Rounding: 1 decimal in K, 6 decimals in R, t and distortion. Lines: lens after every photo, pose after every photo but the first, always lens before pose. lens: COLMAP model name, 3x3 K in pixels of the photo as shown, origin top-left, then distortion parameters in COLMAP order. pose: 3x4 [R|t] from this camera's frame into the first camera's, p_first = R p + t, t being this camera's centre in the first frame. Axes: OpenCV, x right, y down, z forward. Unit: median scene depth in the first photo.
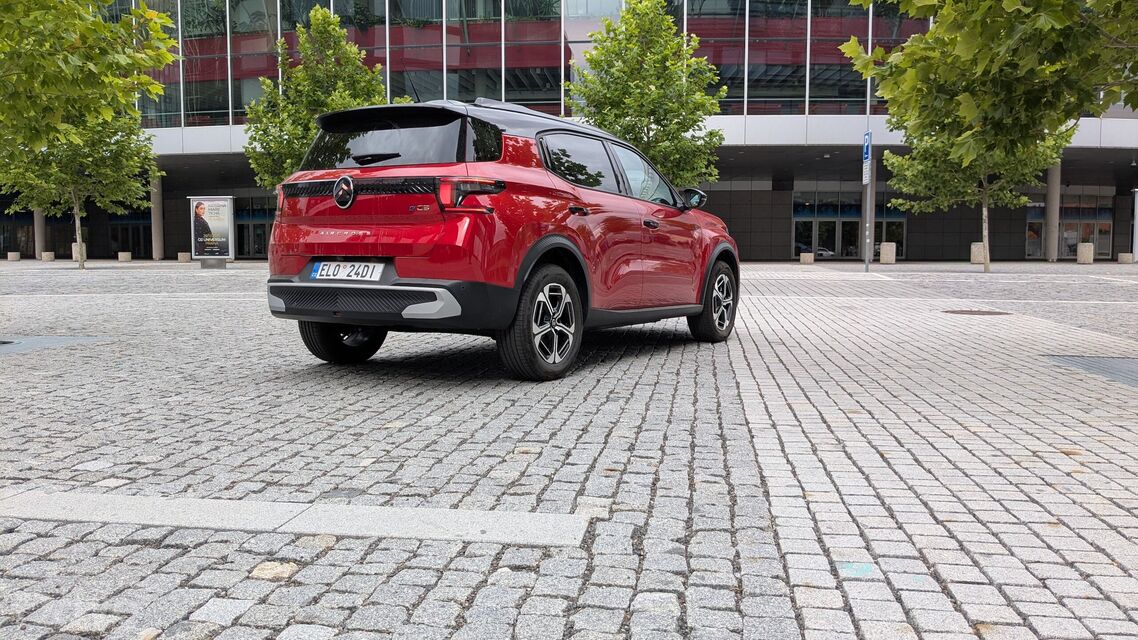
lens RADIAL K [[909.2, 0, 558.2], [0, 909.2, 320.6], [0, 0, 1]] dist [0.004231, -0.005077]
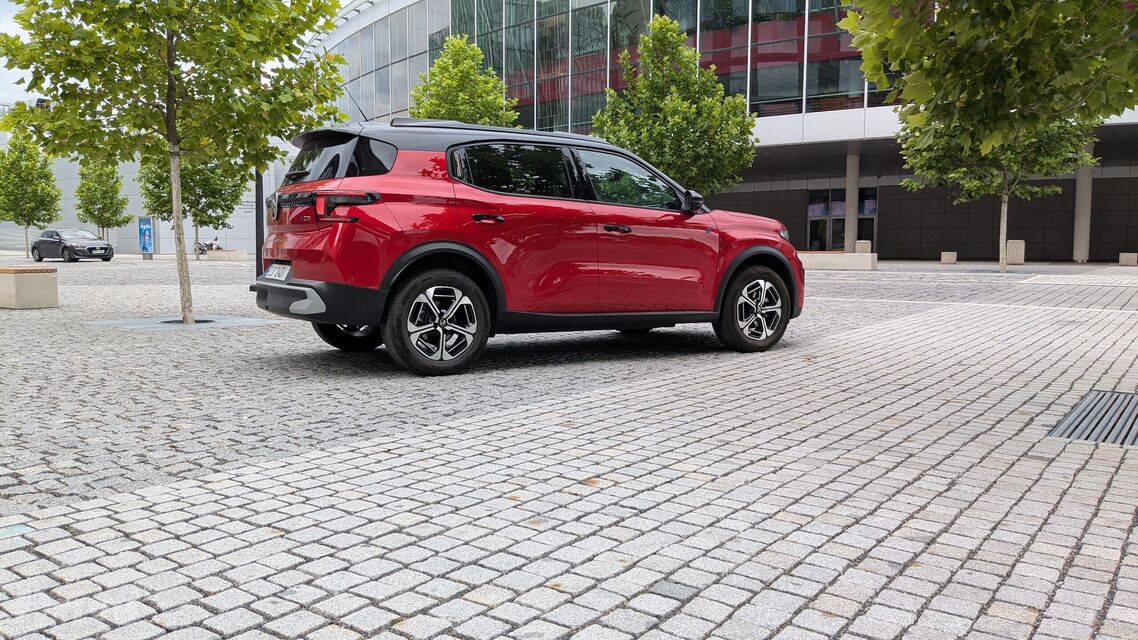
lens RADIAL K [[909.2, 0, 558.2], [0, 909.2, 320.6], [0, 0, 1]] dist [0.004231, -0.005077]
pose [[0.884905, 0.039717, -0.464075, 0.616418], [-0.038343, 0.999188, 0.012401, -0.018756], [0.464190, 0.006820, 0.885709, 0.110604]]
